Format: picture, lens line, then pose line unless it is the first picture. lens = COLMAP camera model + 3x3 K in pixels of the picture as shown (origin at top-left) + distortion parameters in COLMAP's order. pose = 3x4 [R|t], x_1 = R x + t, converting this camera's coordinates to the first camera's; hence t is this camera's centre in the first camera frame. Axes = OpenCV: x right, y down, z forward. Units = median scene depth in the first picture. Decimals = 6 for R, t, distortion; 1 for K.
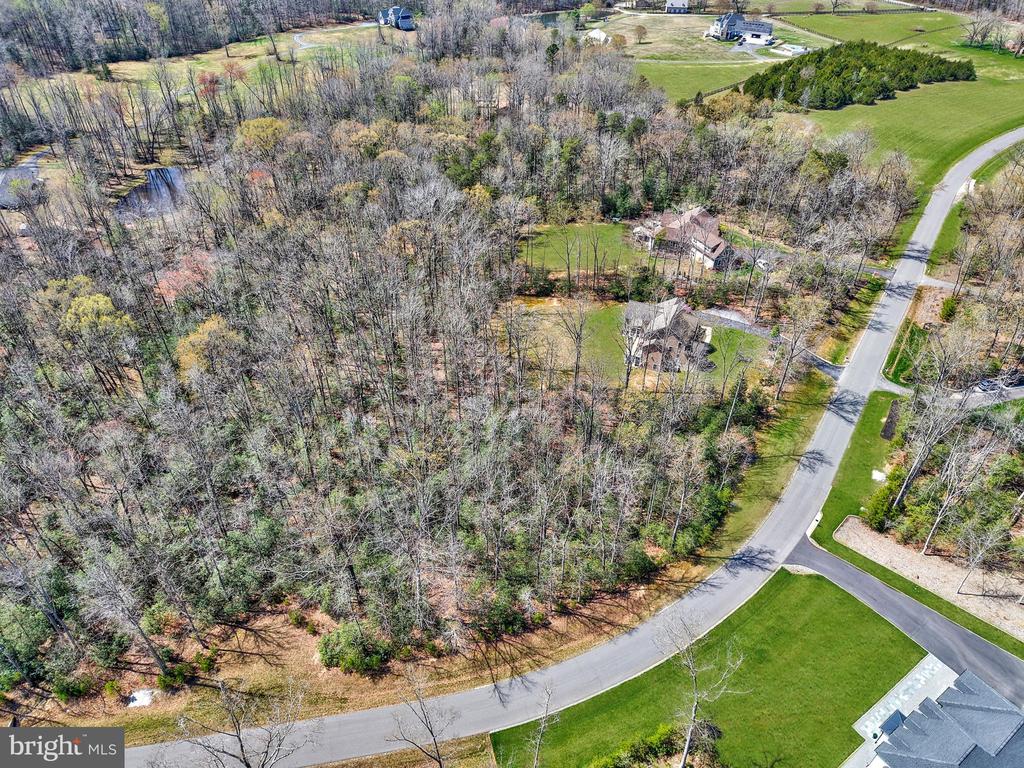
lens RADIAL K [[703.0, 0, 512.0], [0, 703.0, 384.0], [0, 0, 1]] dist [0.025569, -0.003951]
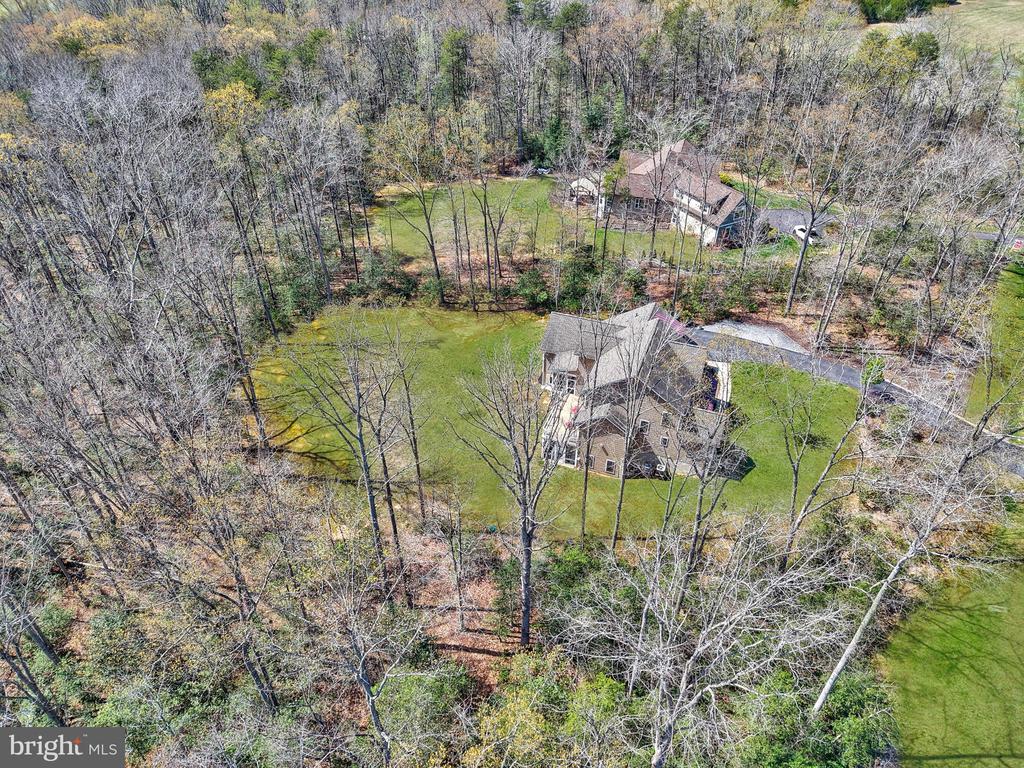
lens RADIAL K [[703.0, 0, 512.0], [0, 703.0, 384.0], [0, 0, 1]] dist [0.025569, -0.003951]
pose [[0.998470, -0.037272, 0.040859, 0.113797], [0.037396, 0.999298, -0.002265, -0.067666], [-0.040745, 0.003789, 0.999162, 0.510801]]
